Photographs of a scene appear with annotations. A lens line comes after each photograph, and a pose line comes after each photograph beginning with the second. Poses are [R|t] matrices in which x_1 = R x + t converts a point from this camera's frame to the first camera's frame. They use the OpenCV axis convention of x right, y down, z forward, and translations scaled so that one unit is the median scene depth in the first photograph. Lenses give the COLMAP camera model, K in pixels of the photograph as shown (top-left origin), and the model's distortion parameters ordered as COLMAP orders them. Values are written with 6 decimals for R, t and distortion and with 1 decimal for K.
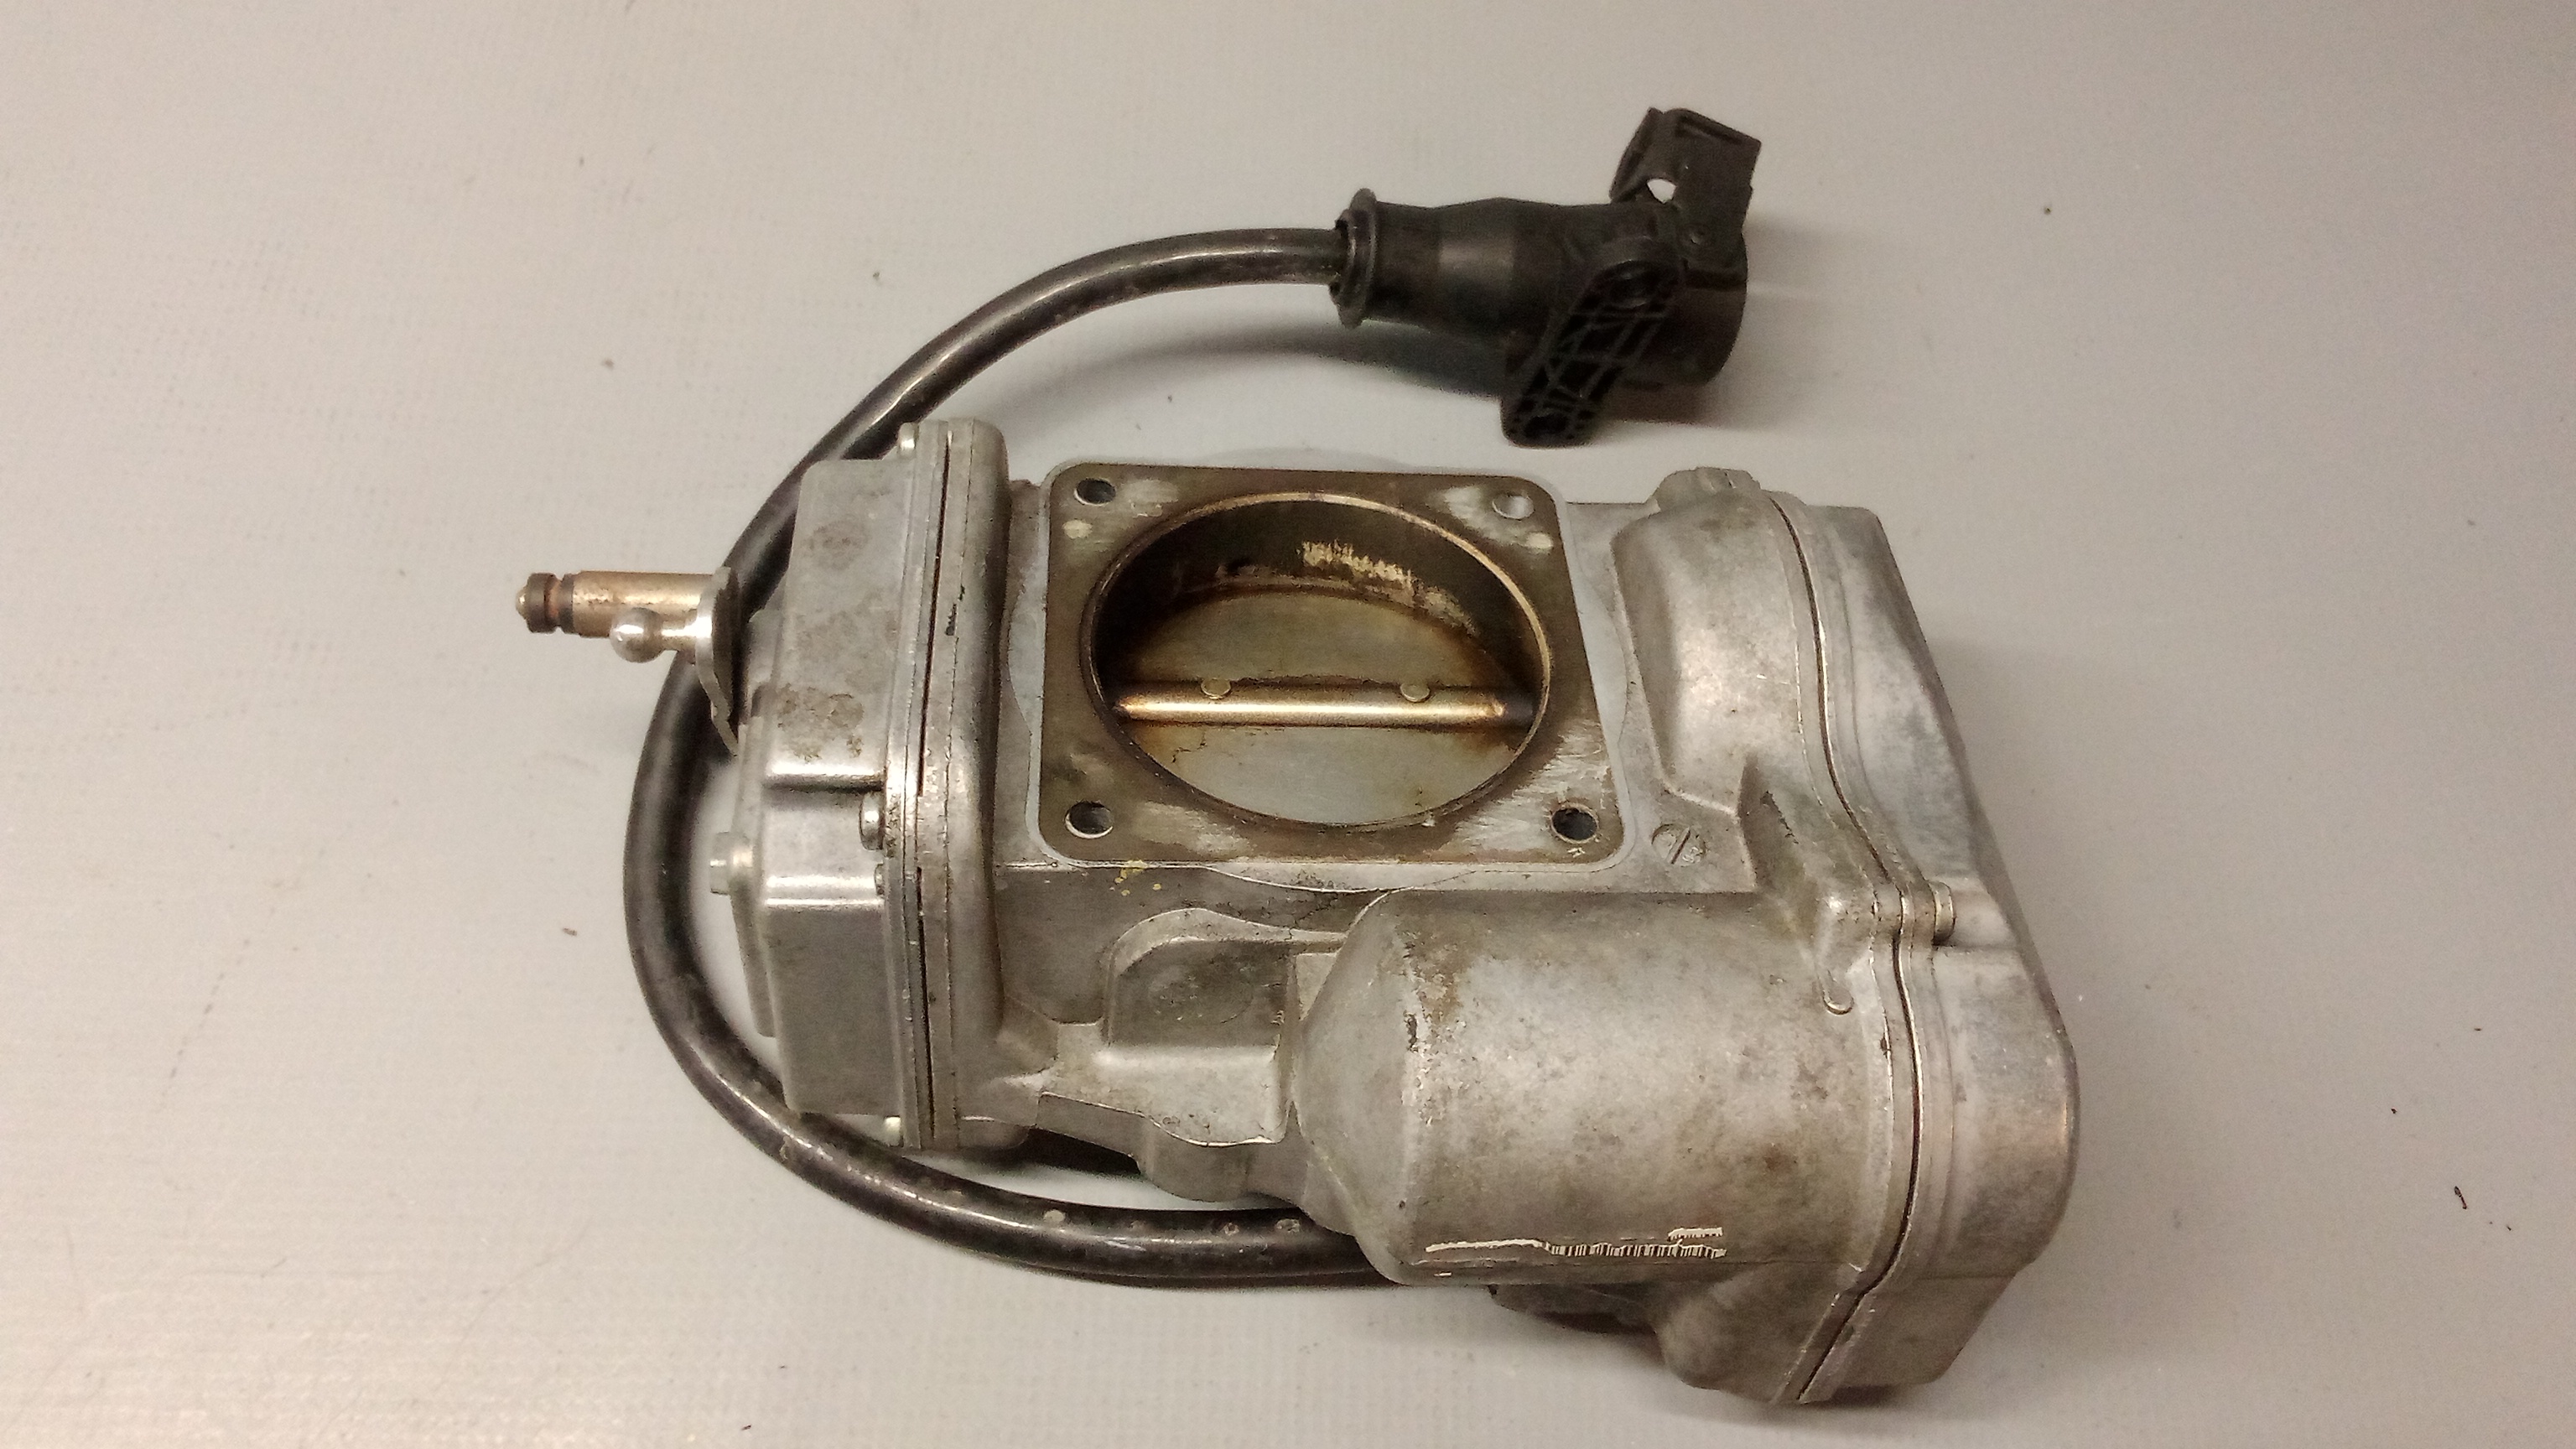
lens RADIAL K [[2068.0, 0, 1288.0], [0, 2068.0, 724.5], [0, 0, 1]] dist [0.011575, 0.000839]
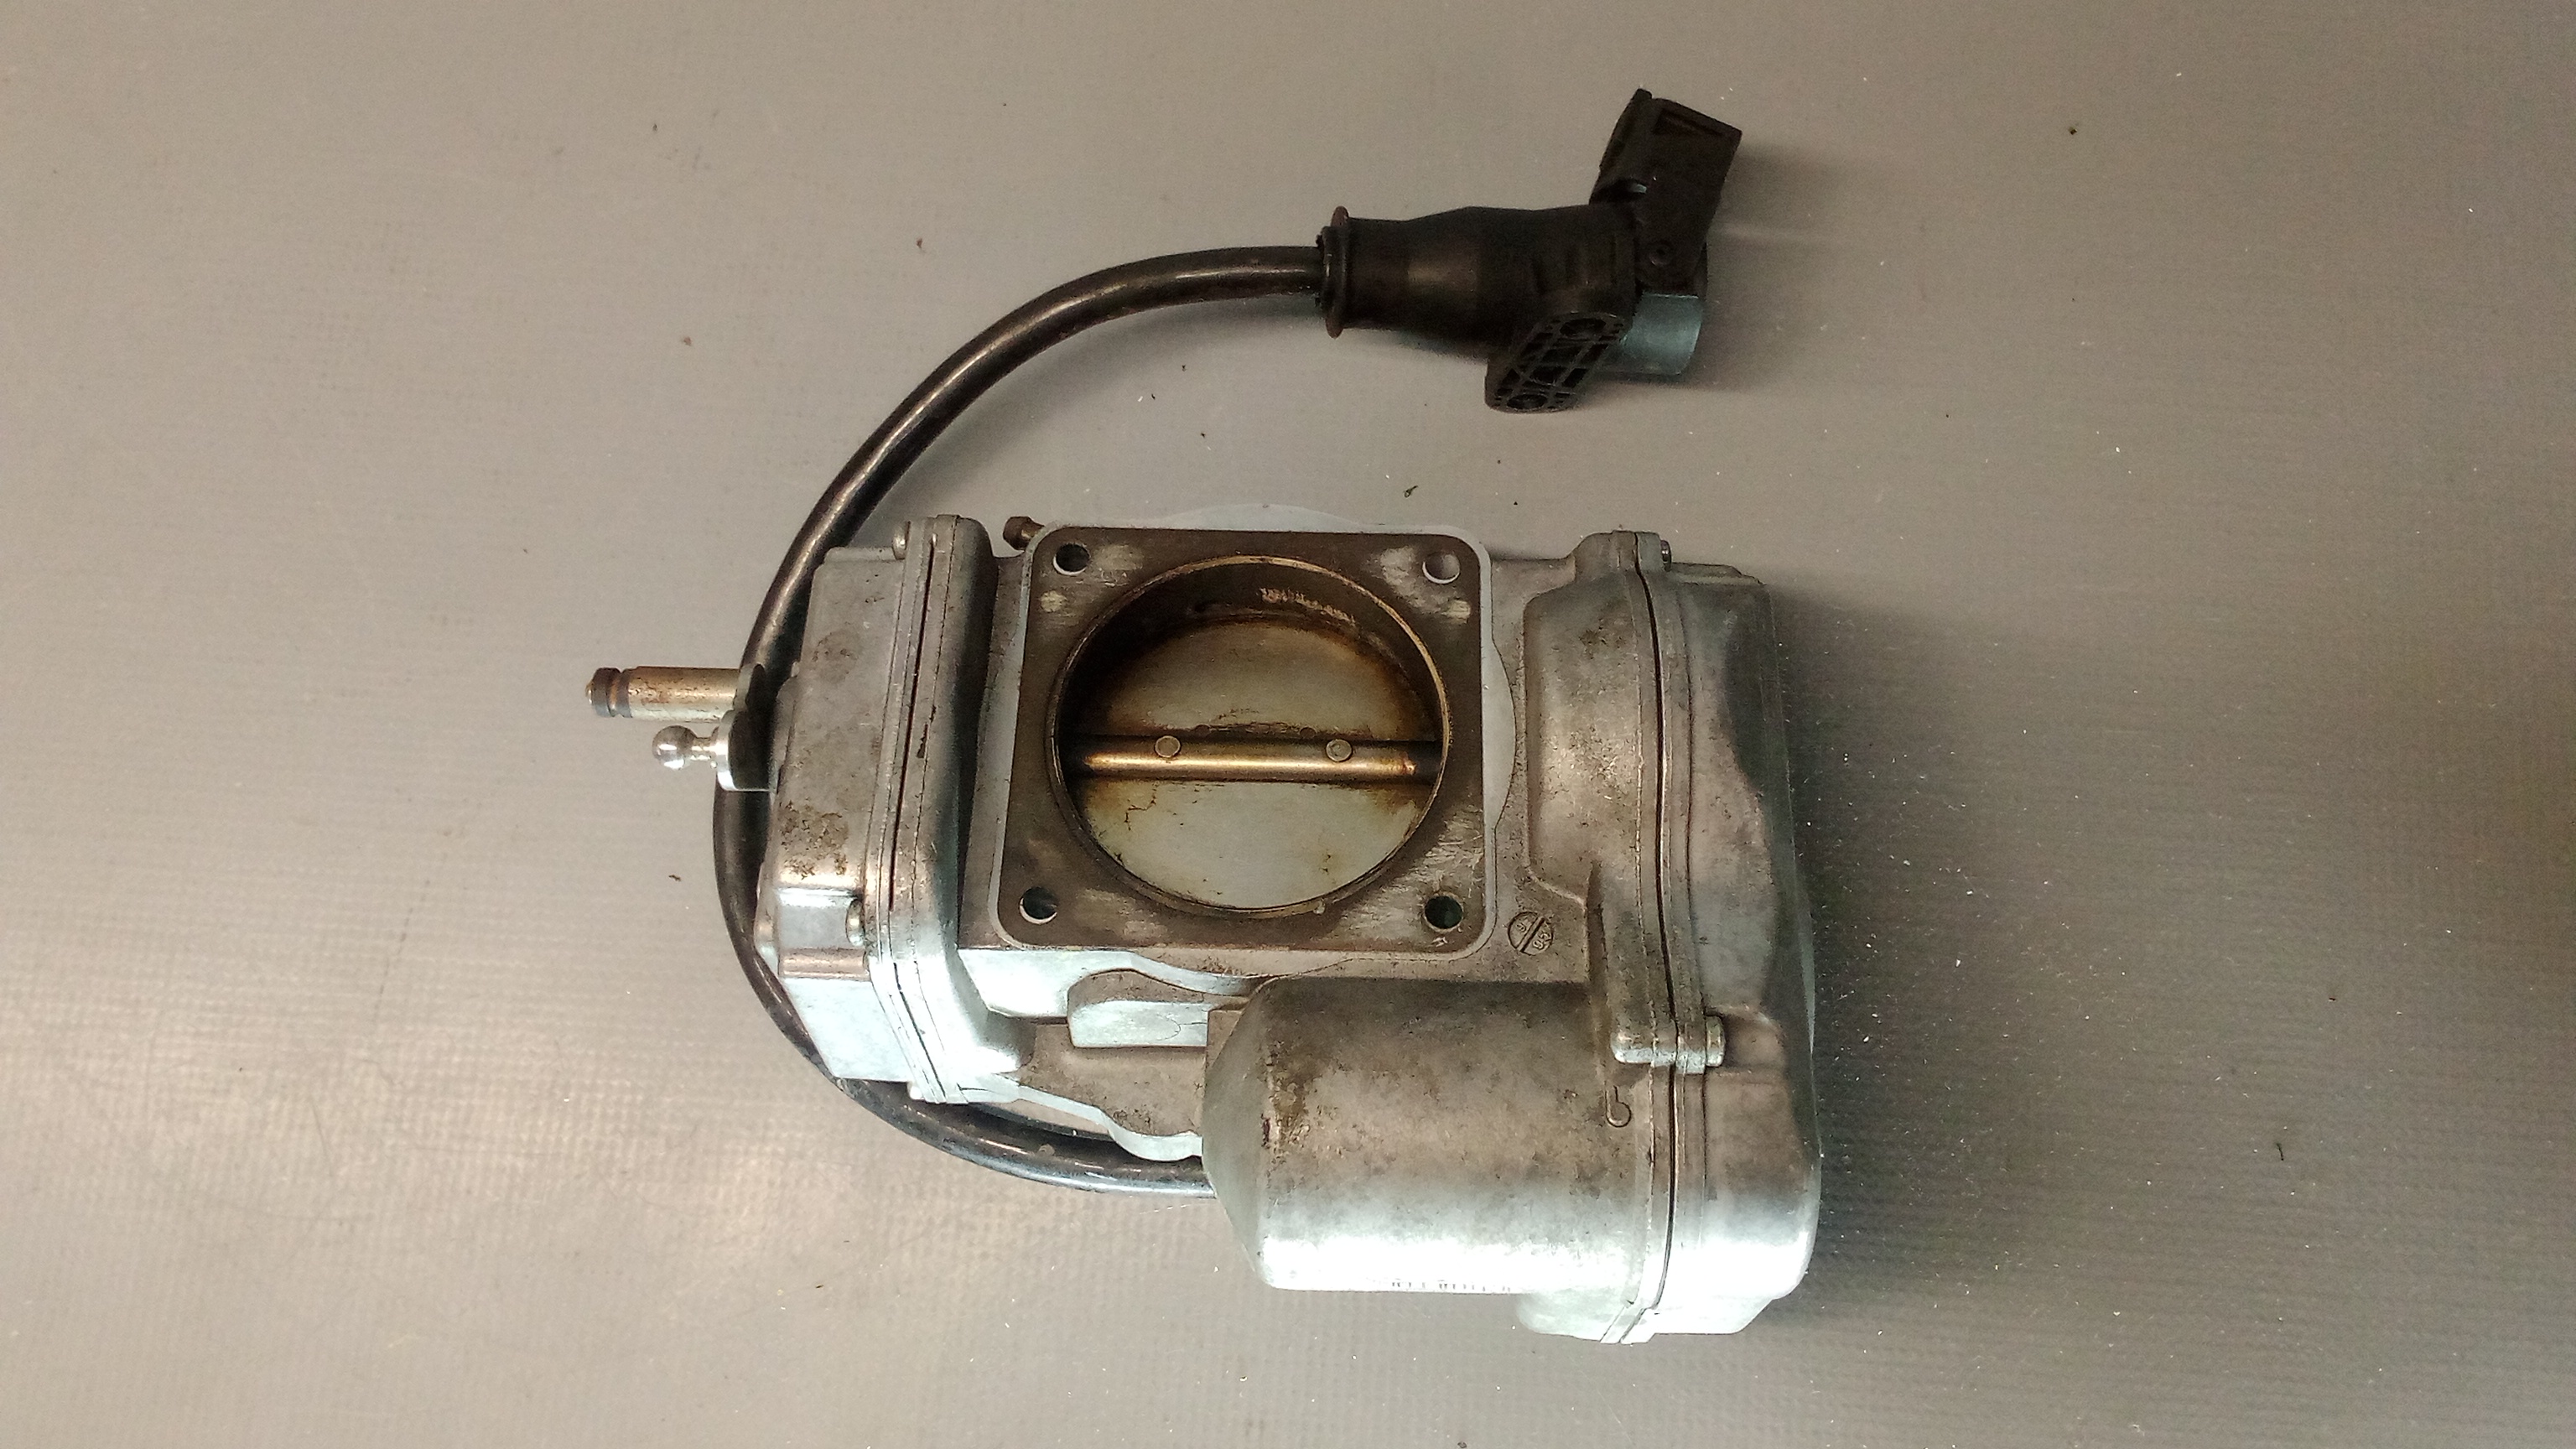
lens RADIAL K [[2068.0, 0, 1288.0], [0, 2068.0, 724.5], [0, 0, 1]] dist [0.011575, 0.000839]
pose [[0.991593, 0.031985, -0.125380, 0.192157], [0.003404, 0.962186, 0.272371, -0.373892], [0.129351, -0.270508, 0.953988, -0.116360]]
